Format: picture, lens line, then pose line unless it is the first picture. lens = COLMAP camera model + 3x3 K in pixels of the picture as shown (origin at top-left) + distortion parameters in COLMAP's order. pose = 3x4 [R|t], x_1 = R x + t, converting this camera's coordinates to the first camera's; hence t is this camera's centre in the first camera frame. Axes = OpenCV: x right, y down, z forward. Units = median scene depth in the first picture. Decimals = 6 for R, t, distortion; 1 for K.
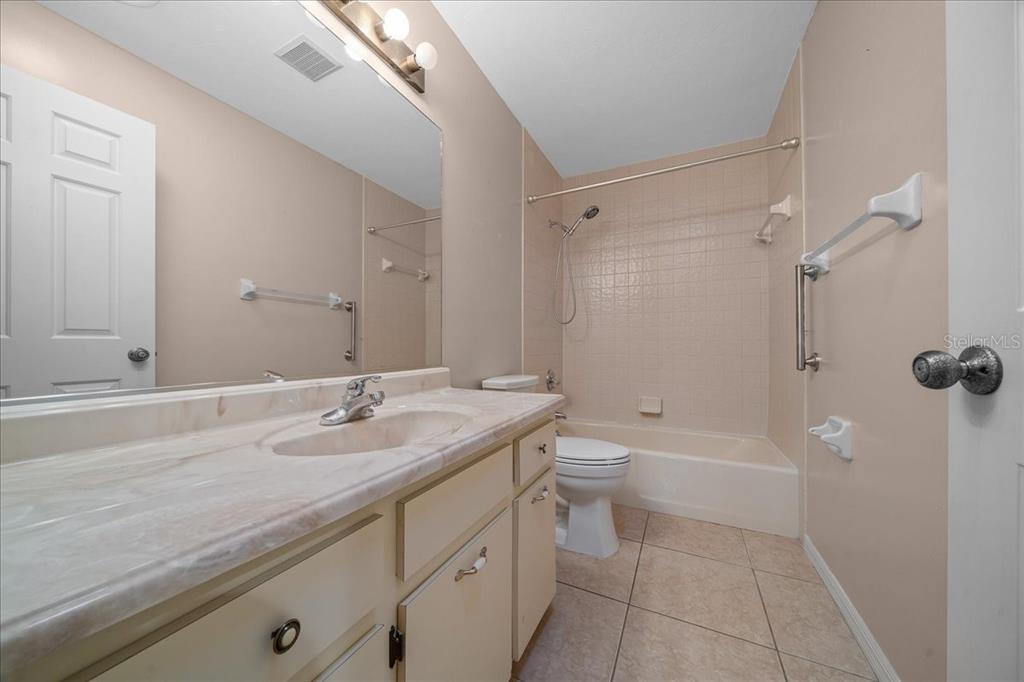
lens RADIAL K [[344.4, 0, 510.3], [0, 344.4, 345.1], [0, 0, 1]] dist [-0.006349, 0.000122]
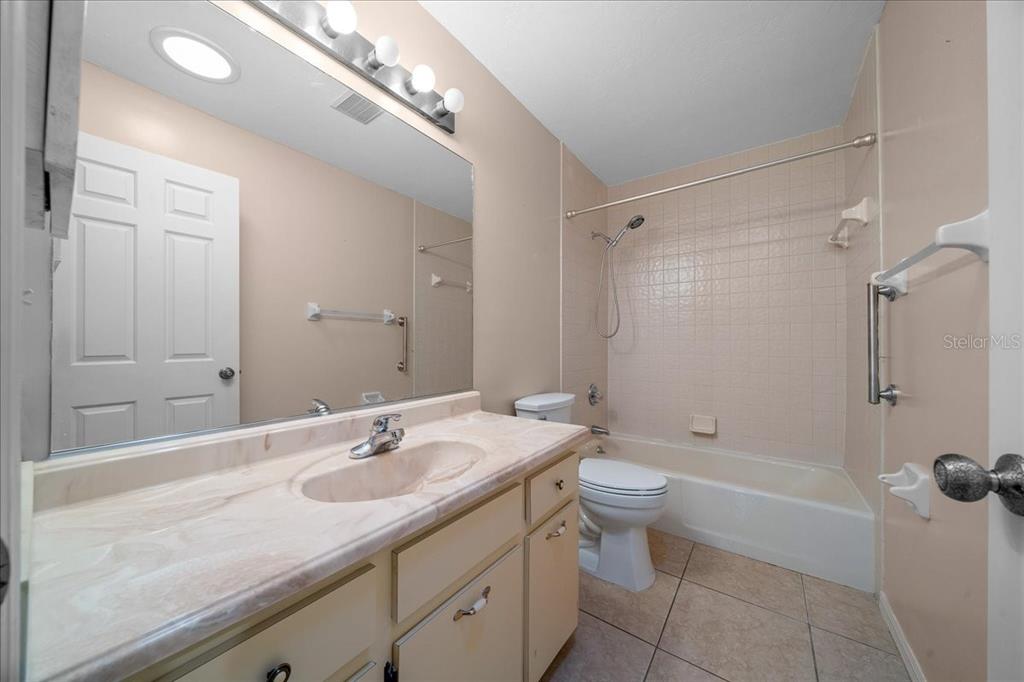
lens RADIAL K [[344.9, 0, 512.0], [0, 344.9, 341.0], [0, 0, 1]] dist [-0.006284, 0.000066]
pose [[0.985572, 0.002490, -0.169237, 0.101005], [-0.002229, 0.999996, 0.001732, -0.095530], [0.169240, -0.001330, 0.985574, -0.011698]]
